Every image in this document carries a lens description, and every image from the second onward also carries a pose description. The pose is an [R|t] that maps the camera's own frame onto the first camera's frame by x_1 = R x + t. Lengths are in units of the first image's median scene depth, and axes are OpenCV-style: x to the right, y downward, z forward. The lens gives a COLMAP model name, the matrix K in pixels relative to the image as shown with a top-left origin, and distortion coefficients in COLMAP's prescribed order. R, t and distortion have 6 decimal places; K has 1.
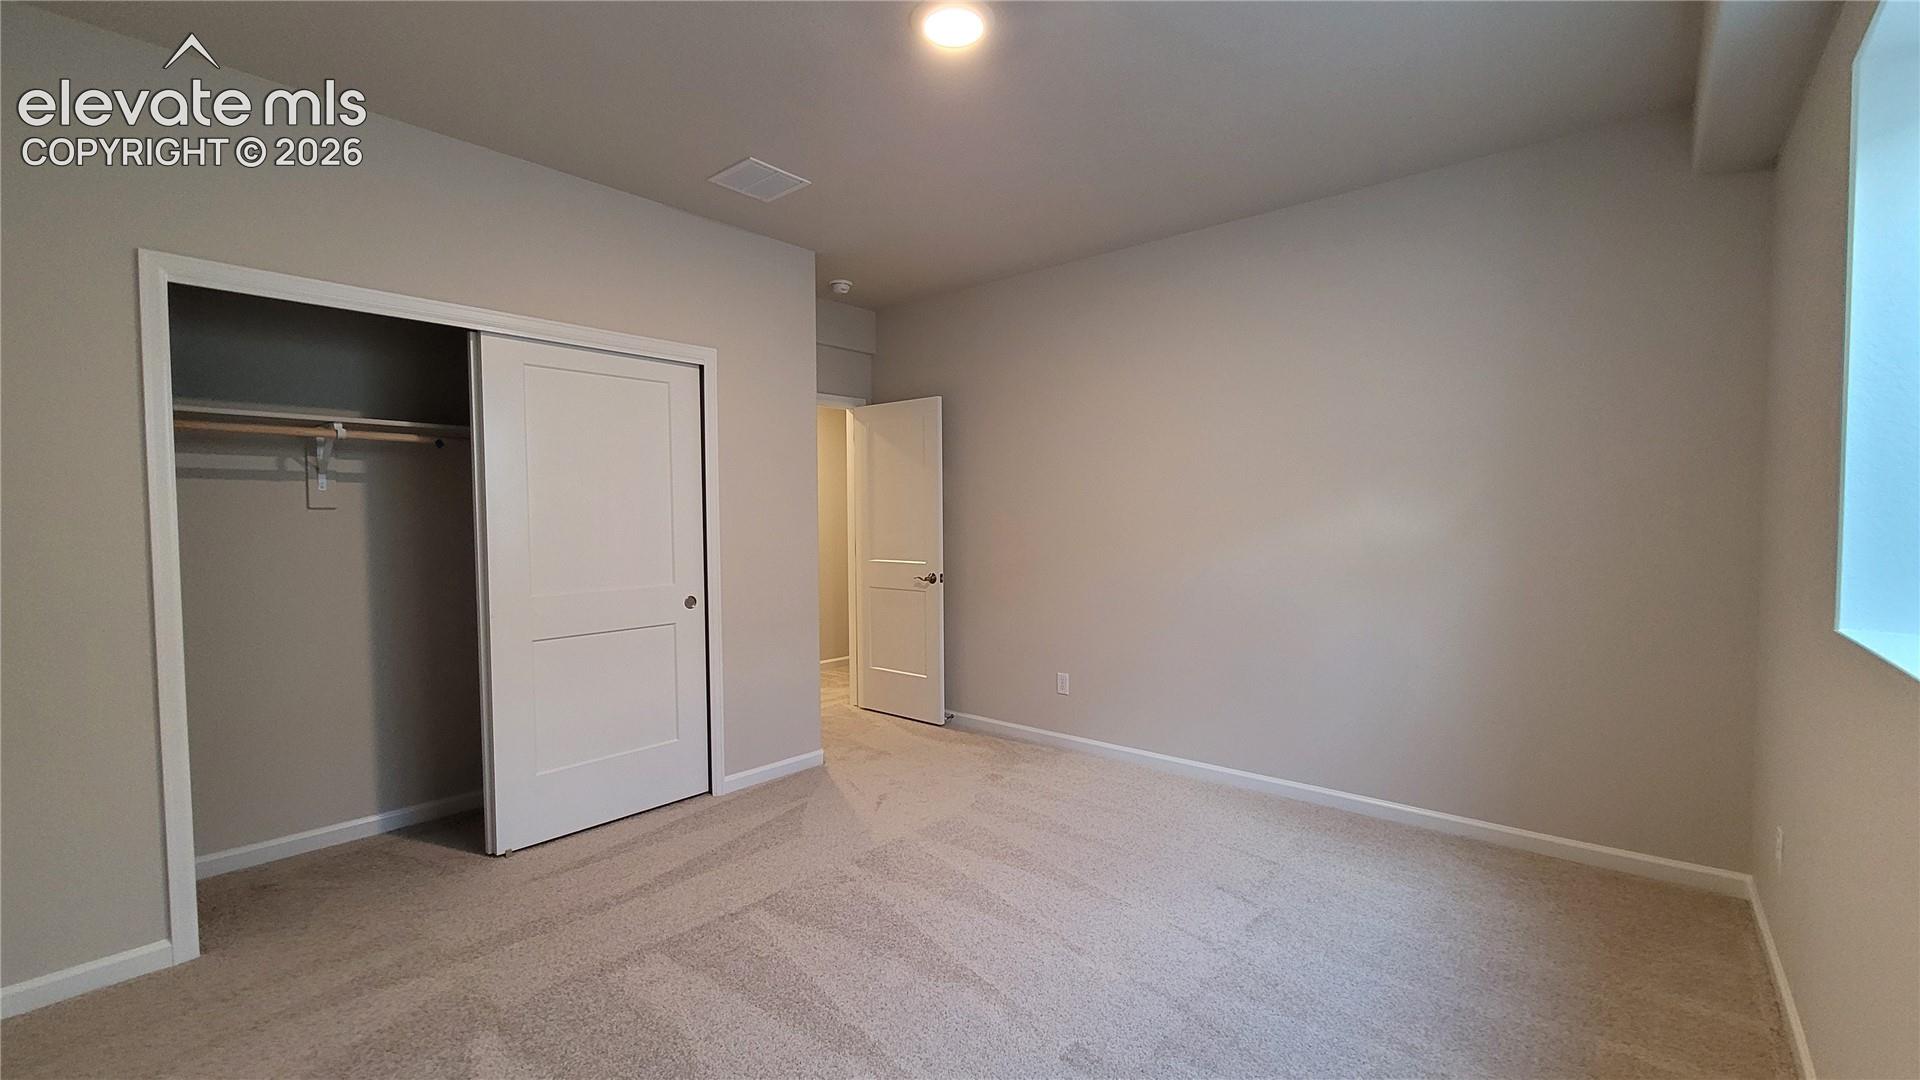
lens RADIAL K [[705.1, 0, 960.0], [0, 705.1, 540.0], [0, 0, 1]] dist [-0.000696, -0.000026]
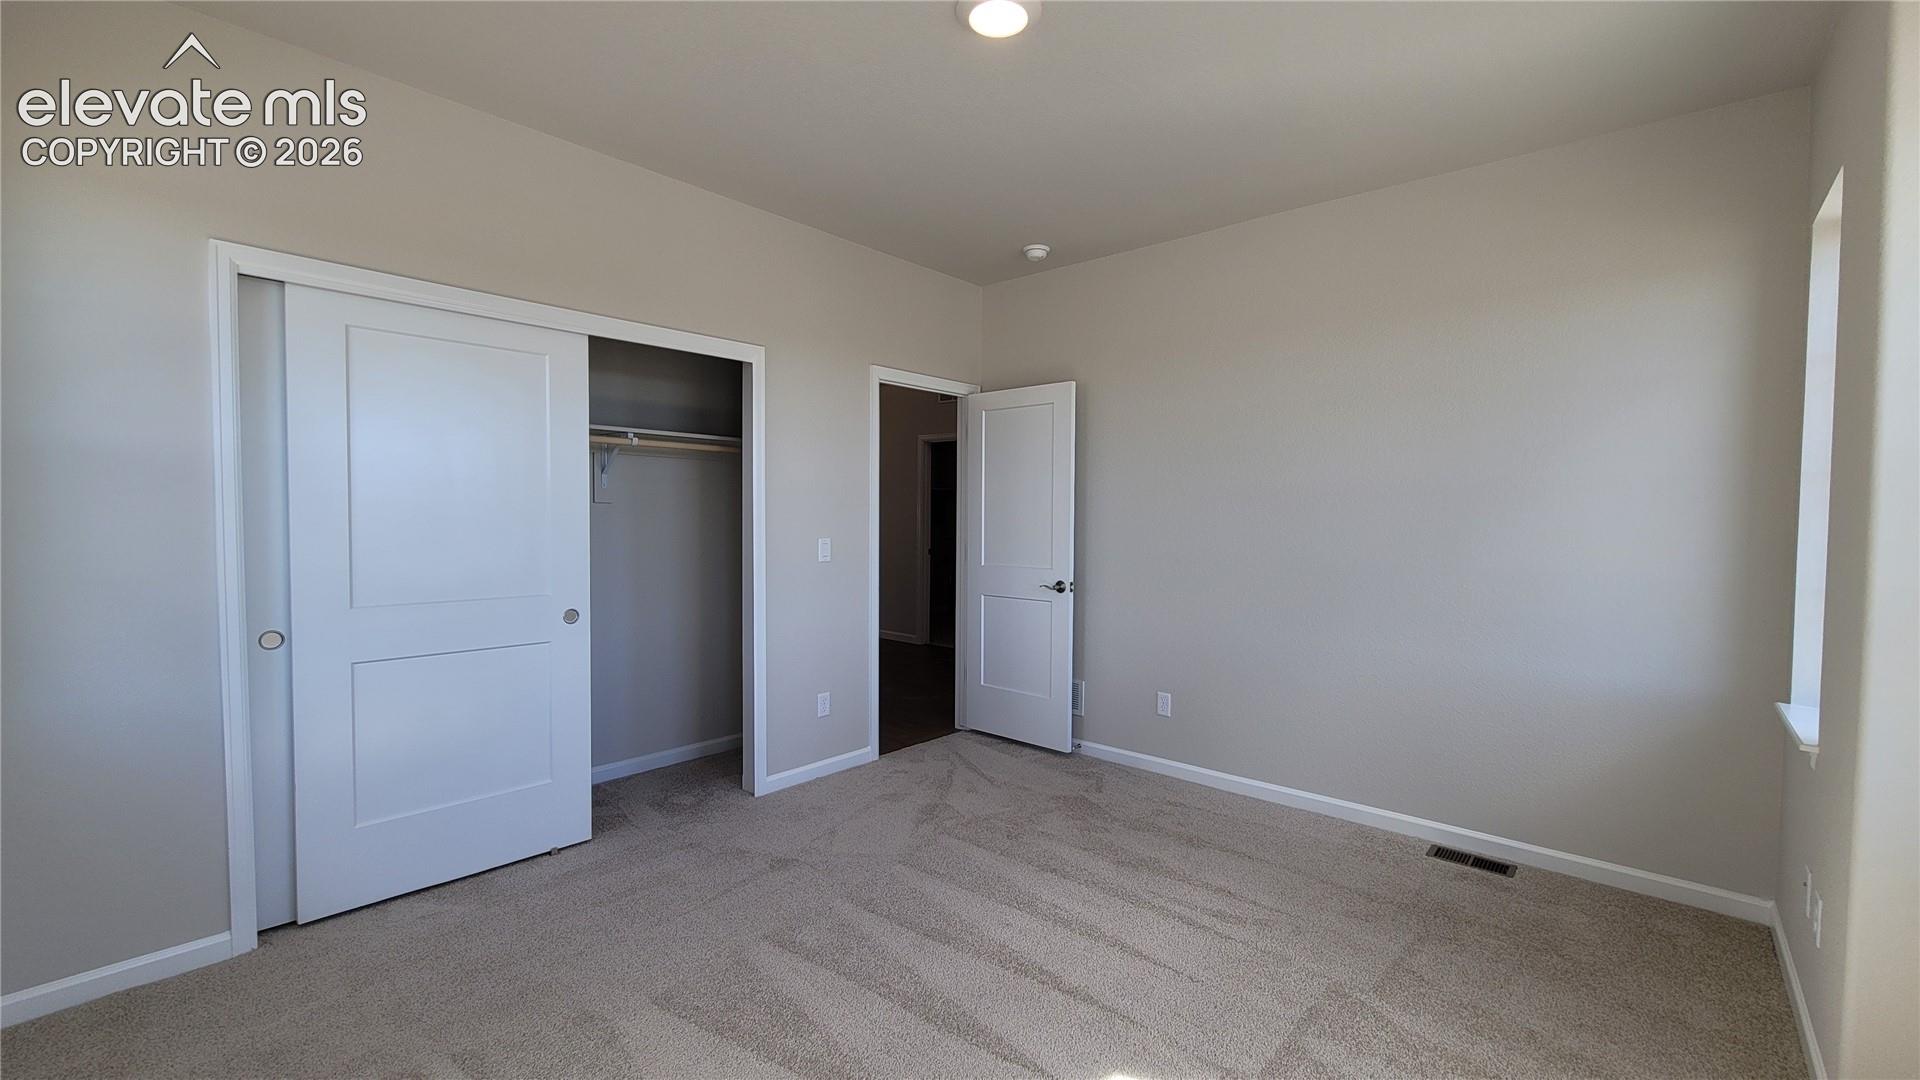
lens RADIAL K [[780.4, 0, 966.8], [0, 780.4, 540.6], [0, 0, 1]] dist [-0.001047, -0.000266]
pose [[0.999258, 0.011606, 0.036726, -0.342497], [-0.011453, 0.999925, -0.004370, 0.019765], [-0.036774, 0.003946, 0.999316, -0.378279]]
